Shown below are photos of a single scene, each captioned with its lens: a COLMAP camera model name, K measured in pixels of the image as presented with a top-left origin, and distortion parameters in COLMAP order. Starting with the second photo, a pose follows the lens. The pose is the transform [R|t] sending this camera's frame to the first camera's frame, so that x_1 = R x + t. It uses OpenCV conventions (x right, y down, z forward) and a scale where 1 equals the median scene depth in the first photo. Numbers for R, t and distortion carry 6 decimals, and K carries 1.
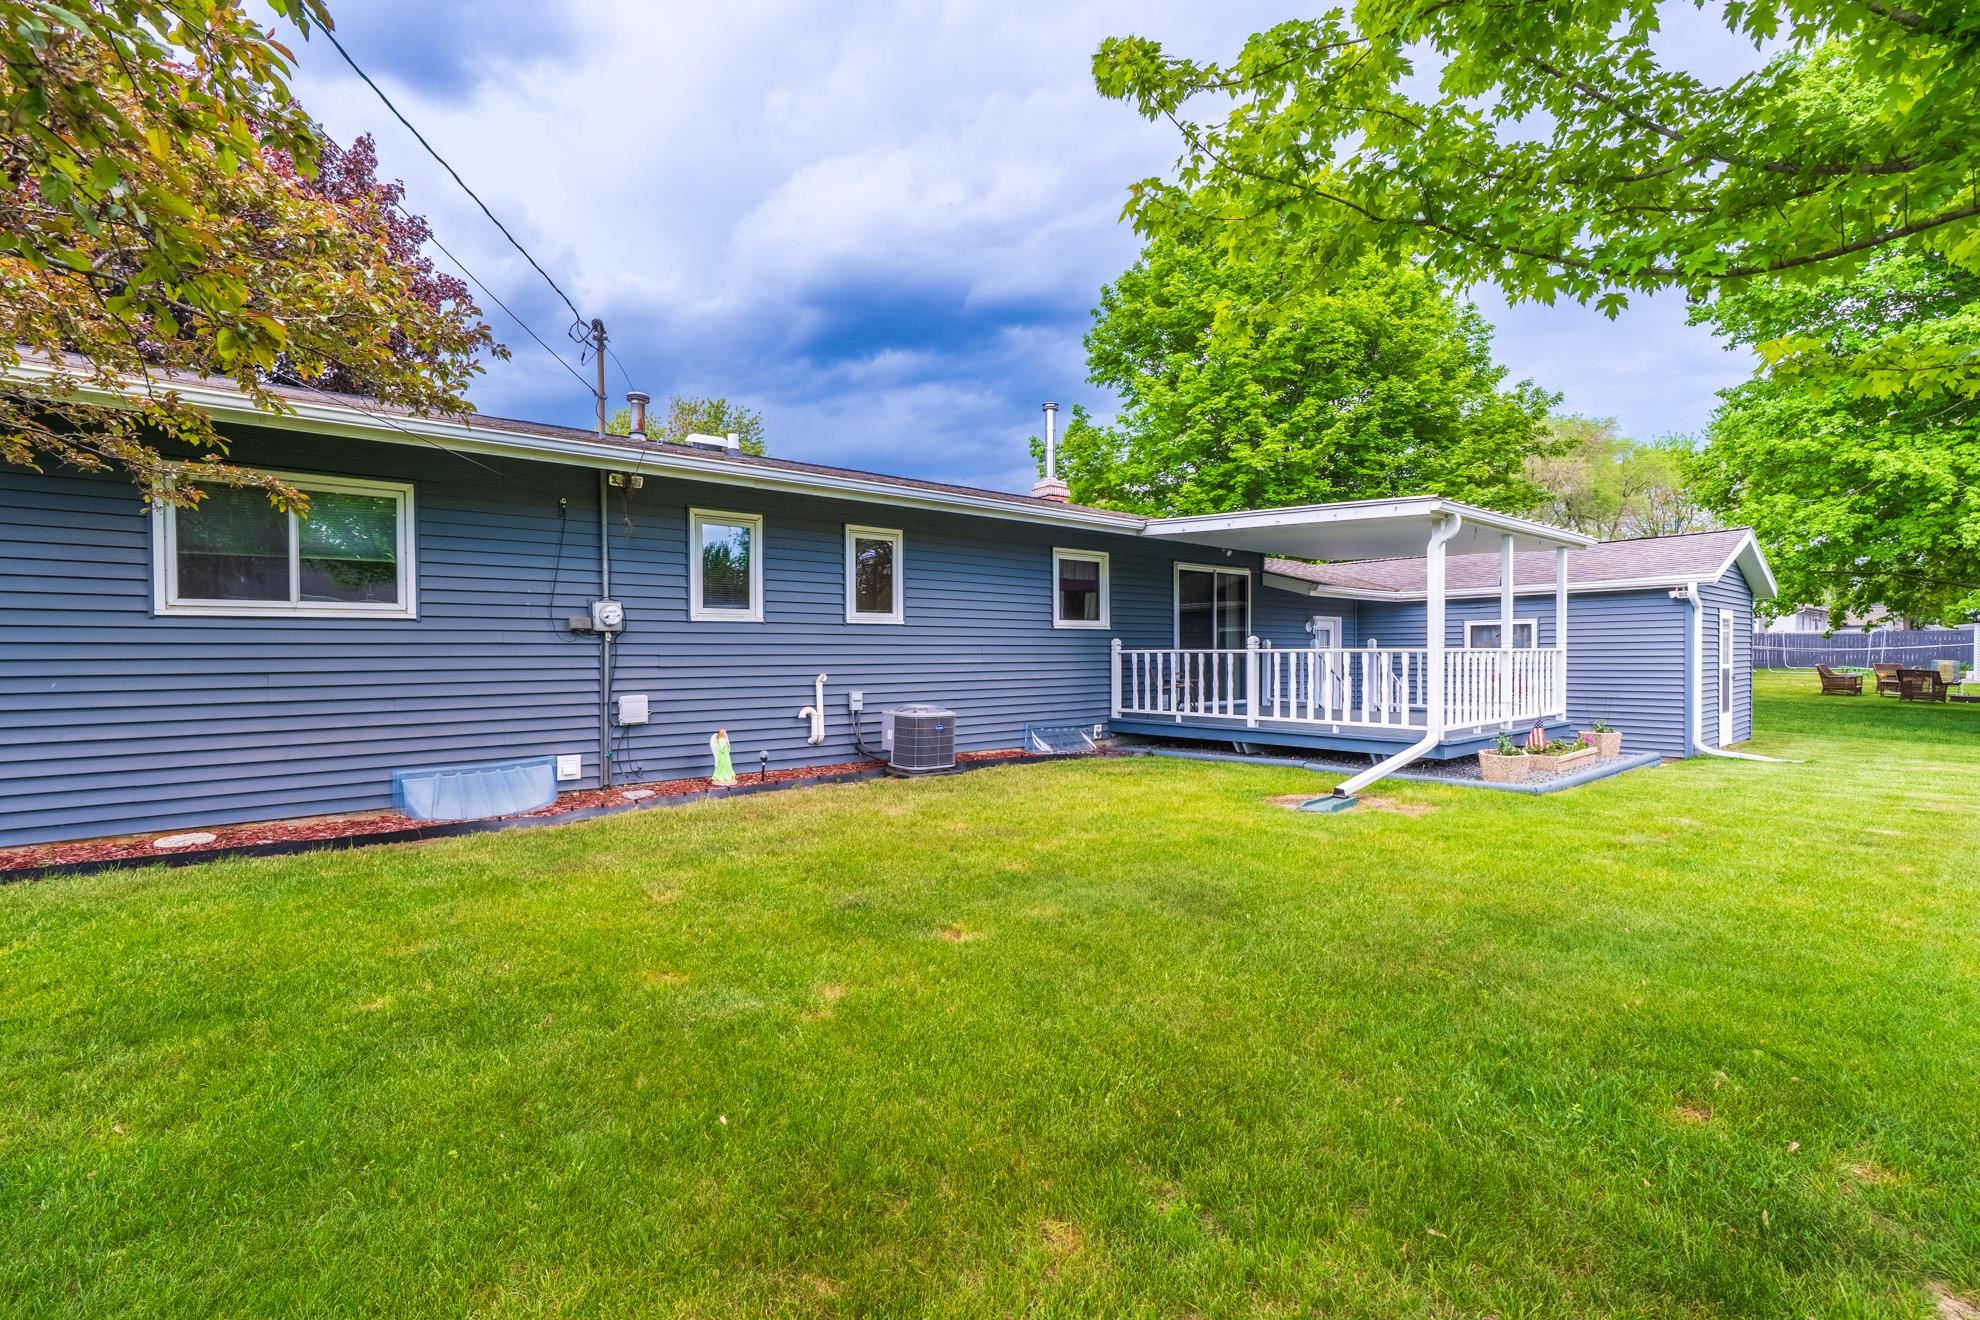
lens RADIAL K [[911.5, 0, 996.1], [0, 911.5, 633.2], [0, 0, 1]] dist [-0.002297, 0.000096]
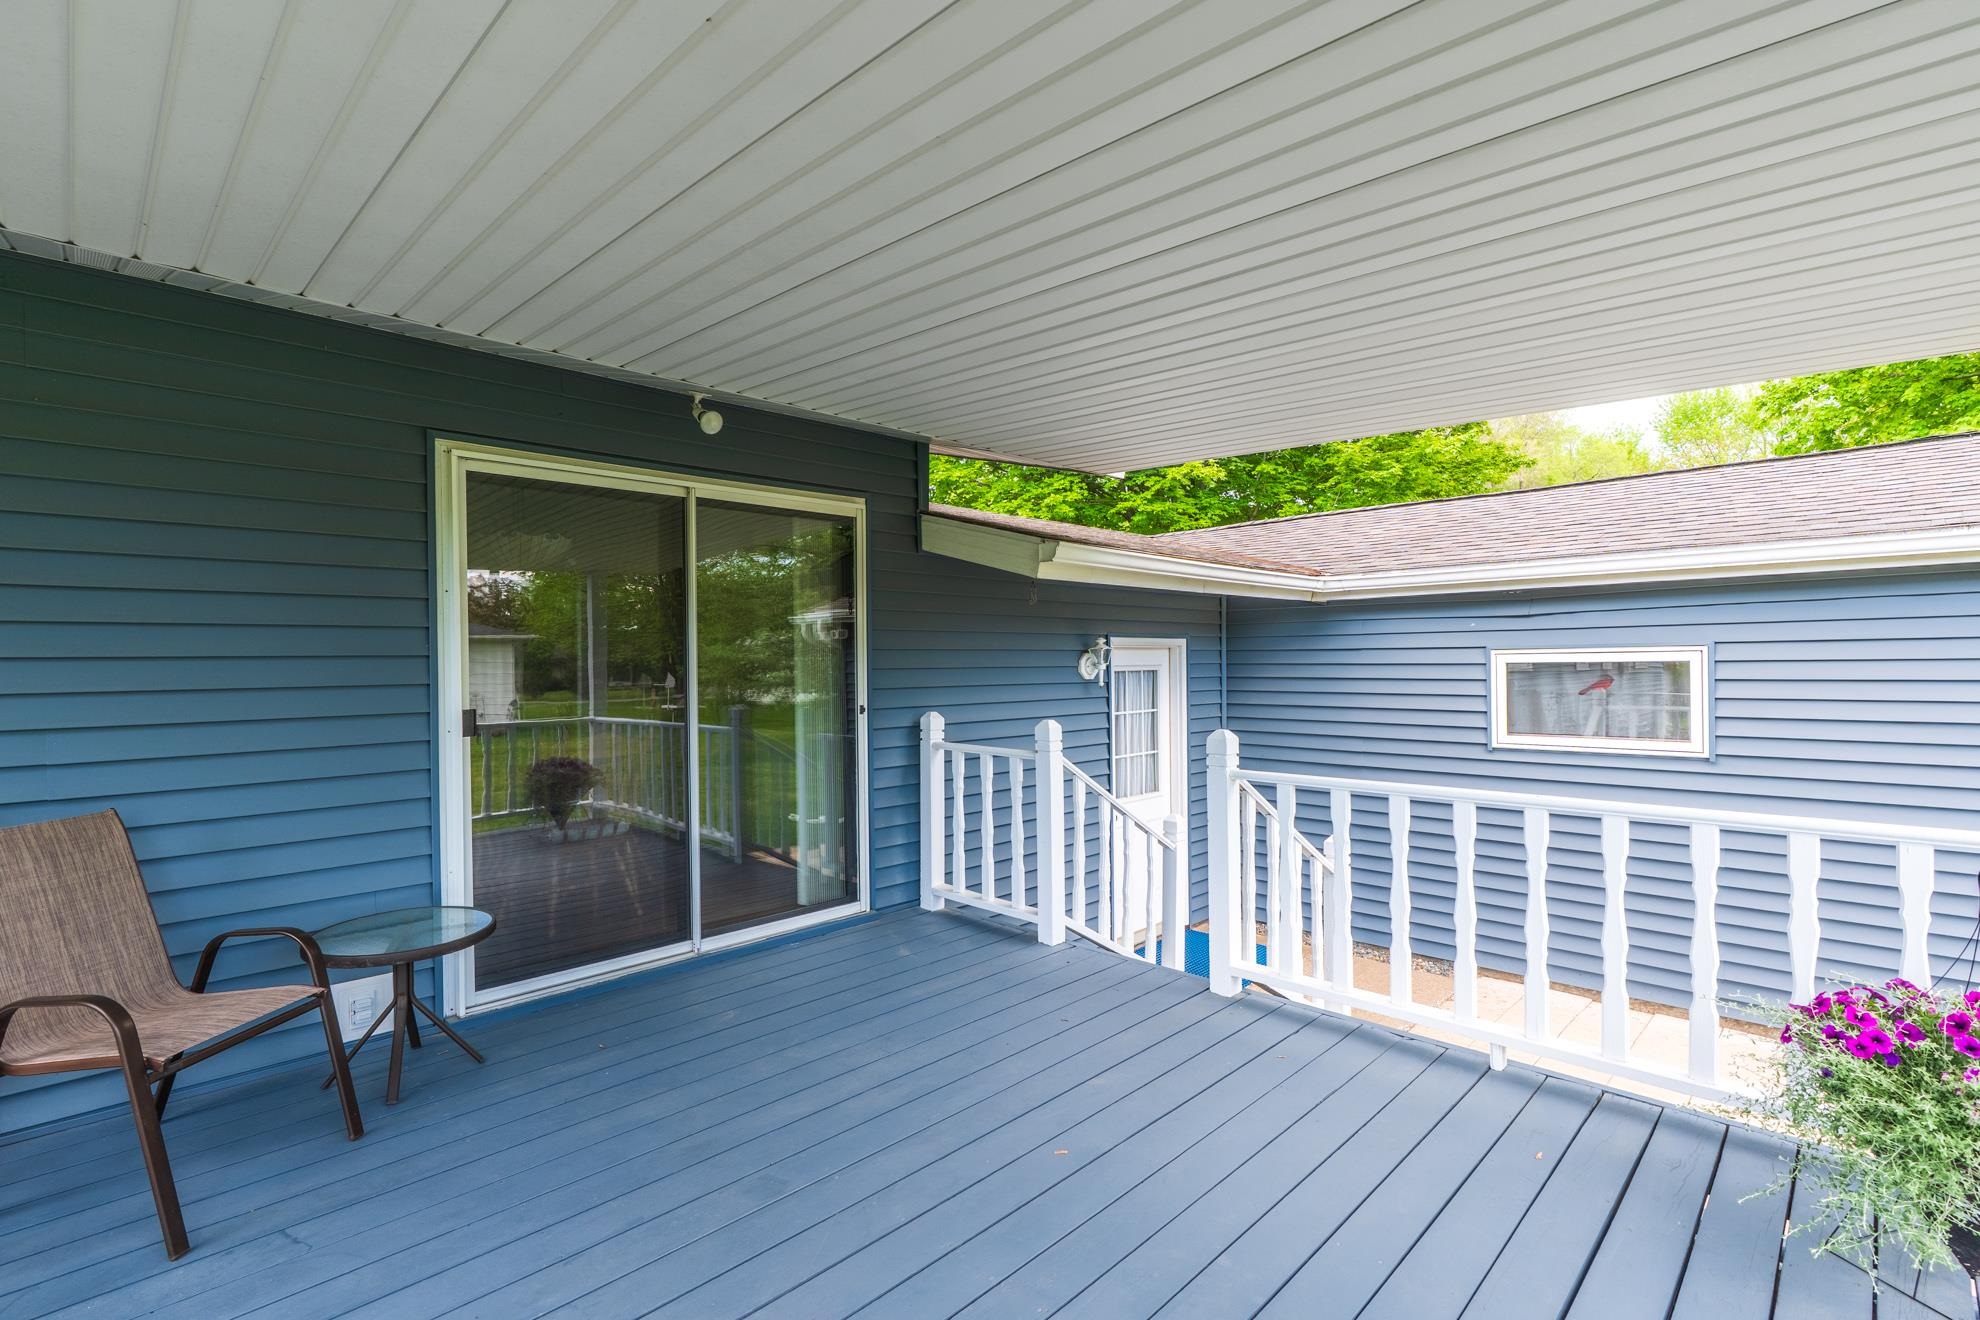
lens RADIAL K [[911.5, 0, 996.1], [0, 911.5, 633.2], [0, 0, 1]] dist [-0.002297, 0.000096]
pose [[0.997965, -0.004258, 0.063618, 0.287062], [0.004817, 0.999951, -0.008640, -0.018679], [-0.063578, 0.008928, 0.997937, 0.639510]]
